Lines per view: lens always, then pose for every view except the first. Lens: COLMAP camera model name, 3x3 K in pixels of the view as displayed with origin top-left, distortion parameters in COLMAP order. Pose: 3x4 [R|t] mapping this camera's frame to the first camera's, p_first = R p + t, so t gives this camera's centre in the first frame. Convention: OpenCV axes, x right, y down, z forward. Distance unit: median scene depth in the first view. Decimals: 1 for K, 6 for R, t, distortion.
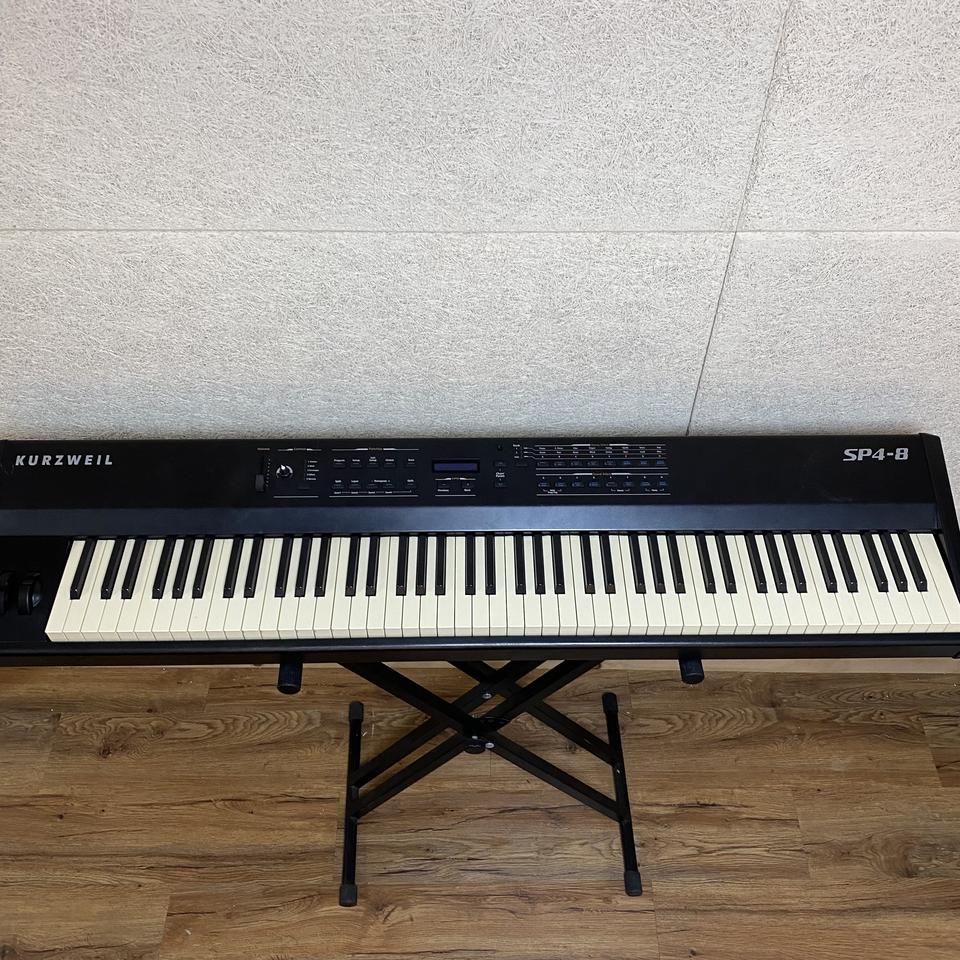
lens RADIAL K [[1013.1, 0, 489.9], [0, 1013.1, 478.4], [0, 0, 1]] dist [-0.005921, 0.000000]
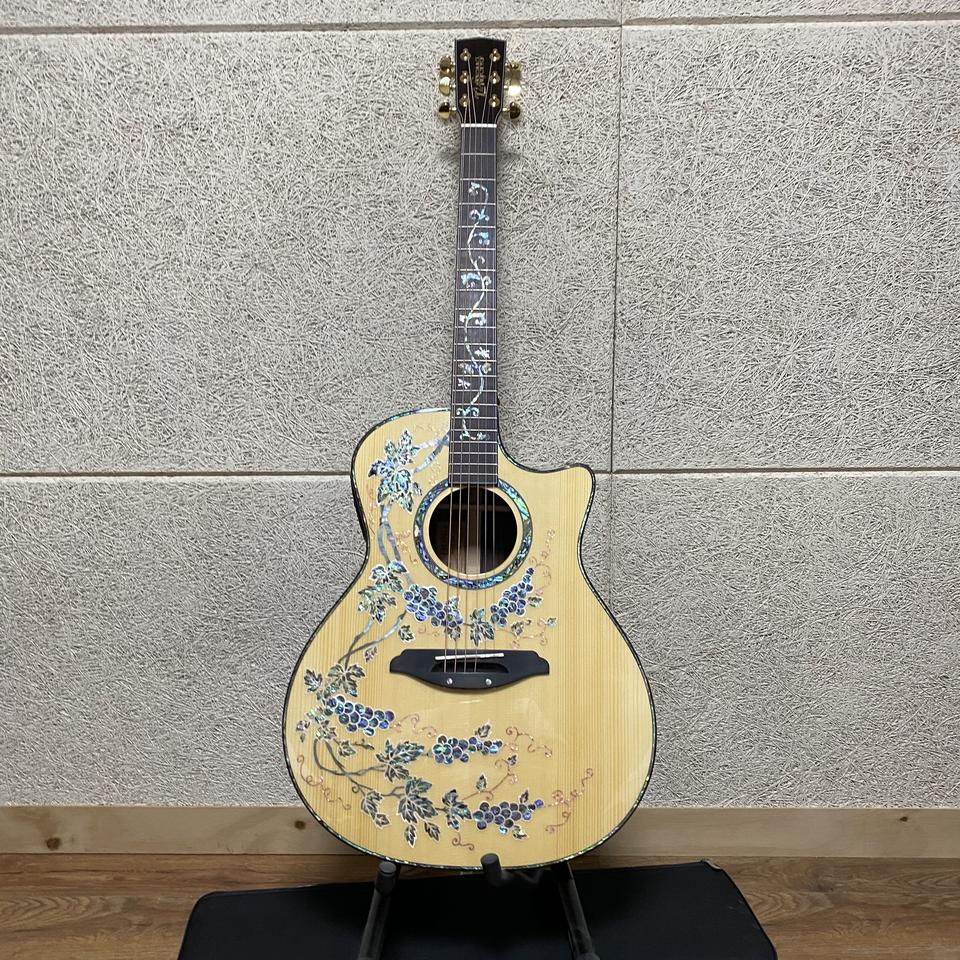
lens RADIAL K [[1013.1, 0, 483.6], [0, 1013.1, 421.8], [0, 0, 1]] dist [-0.005921, 0.000000]
pose [[0.999923, -0.009556, -0.007918, 0.093086], [0.002241, 0.766580, -0.642145, 0.547631], [0.012207, 0.642078, 0.766542, 0.407734]]
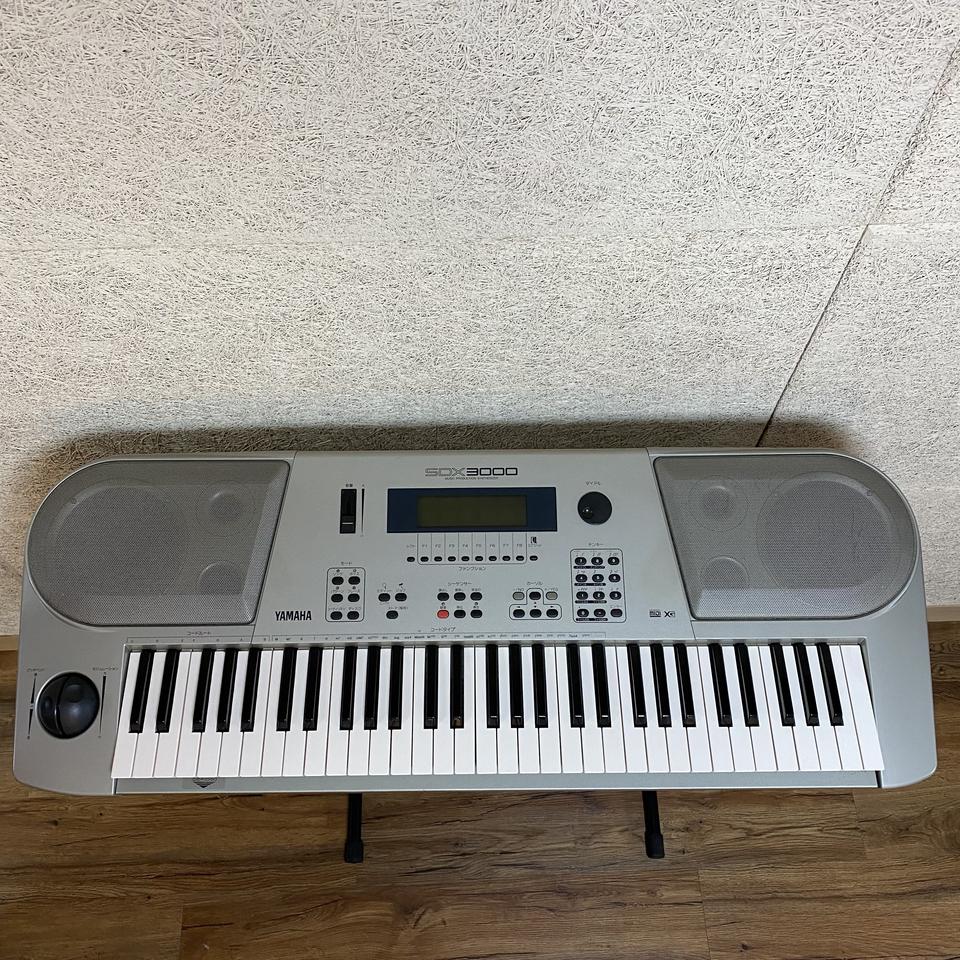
lens RADIAL K [[1013.1, 0, 477.8], [0, 1013.1, 479.1], [0, 0, 1]] dist [-0.005921, 0.000000]
pose [[0.999308, -0.035435, 0.011339, -0.048963], [0.032372, 0.978346, 0.204430, -0.181116], [-0.018337, -0.203922, 0.978815, 0.193150]]
